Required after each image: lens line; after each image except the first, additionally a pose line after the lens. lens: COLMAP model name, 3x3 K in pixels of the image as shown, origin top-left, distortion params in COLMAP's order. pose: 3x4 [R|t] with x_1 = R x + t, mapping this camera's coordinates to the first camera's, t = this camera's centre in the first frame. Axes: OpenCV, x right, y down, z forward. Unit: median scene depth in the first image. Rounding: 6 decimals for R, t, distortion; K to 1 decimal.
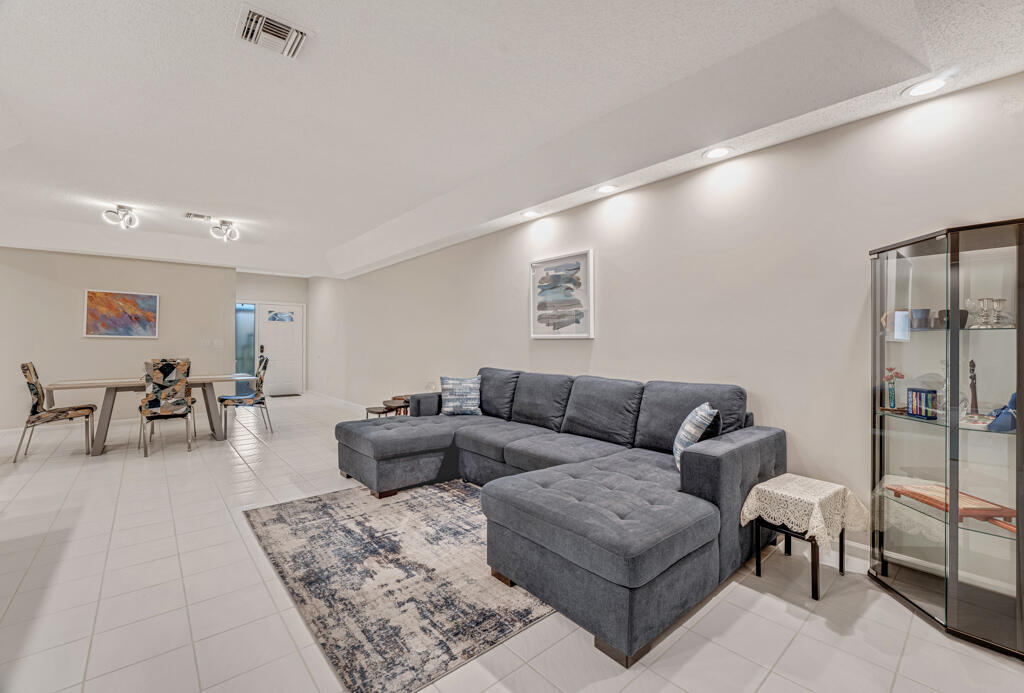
lens RADIAL K [[430.9, 0, 513.0], [0, 430.9, 329.2], [0, 0, 1]] dist [-0.020037, 0.000332]
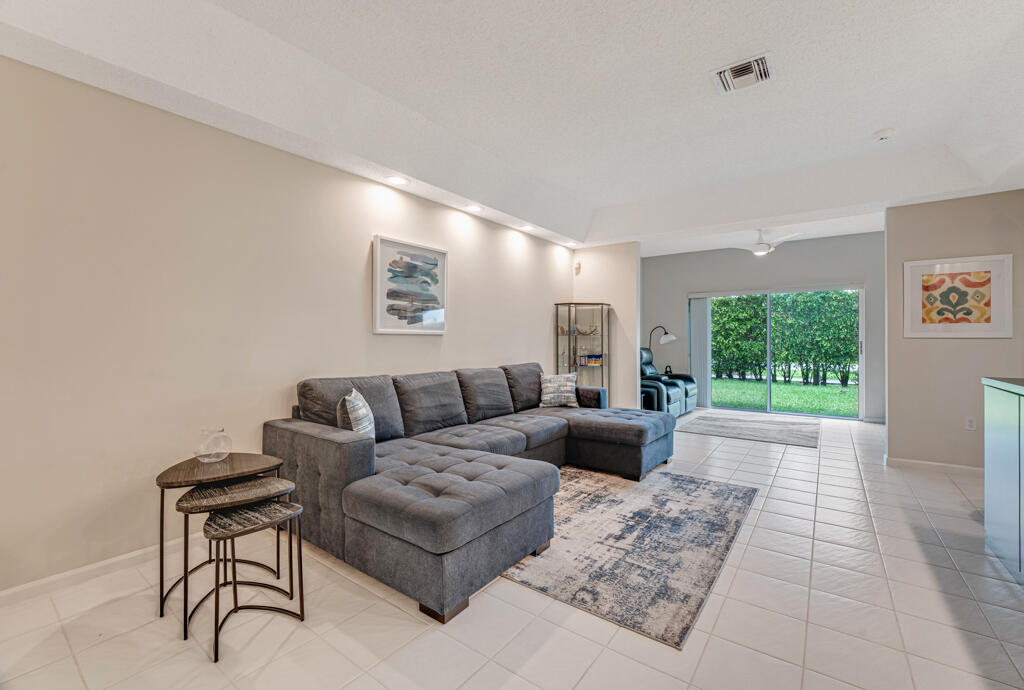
lens RADIAL K [[429.4, 0, 515.8], [0, 429.4, 343.1], [0, 0, 1]] dist [-0.023386, 0.000529]
pose [[-0.222483, -0.006234, 0.974917, -0.784705], [-0.032479, 0.999472, -0.001021, 0.032255], [-0.974396, -0.031891, -0.222568, 0.944110]]
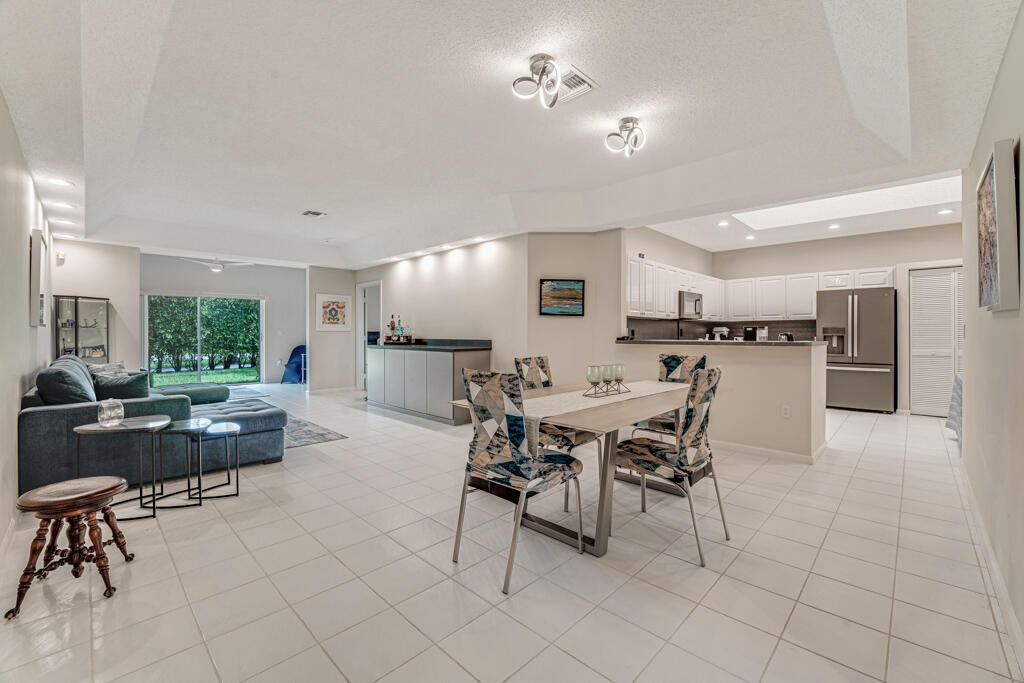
lens RADIAL K [[422.6, 0, 508.8], [0, 422.6, 332.8], [0, 0, 1]] dist [-0.025103, -0.000010]
pose [[-0.996719, 0.002614, -0.080901, -0.779827], [0.005211, 0.999477, -0.031903, 0.064827], [0.080775, -0.032220, -0.996211, 1.854077]]
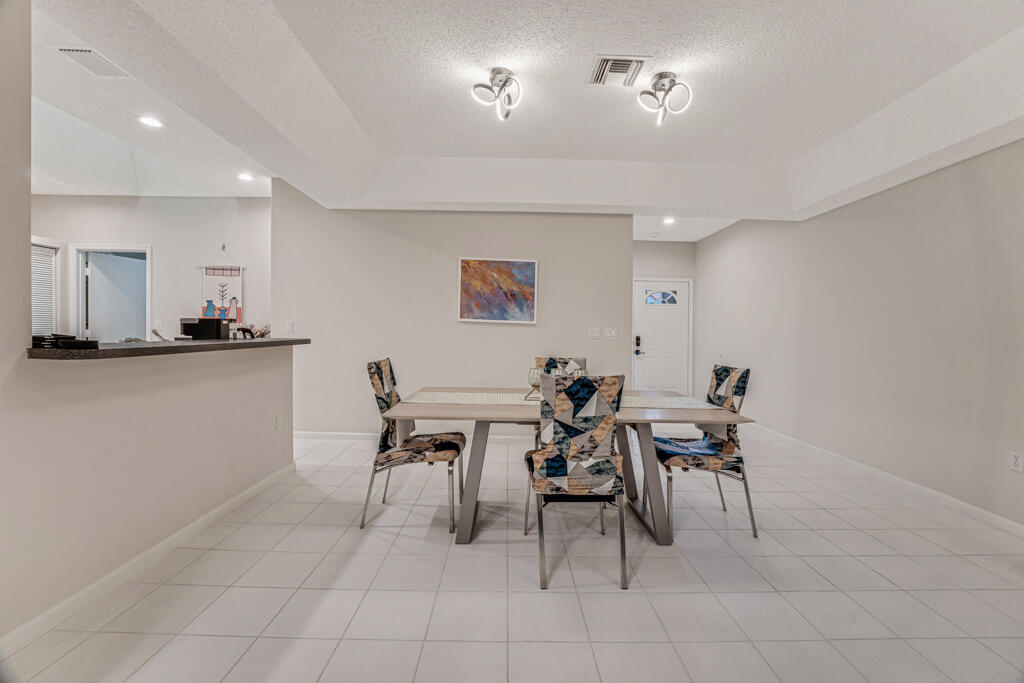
lens RADIAL K [[420.4, 0, 512.0], [0, 420.4, 341.5], [0, 0, 1]] dist [-0.023463, 0.000251]
pose [[0.764066, 0.030643, -0.644410, -0.649583], [0.001406, 0.998790, 0.049161, 0.024291], [0.645137, -0.038468, 0.763098, 0.691316]]
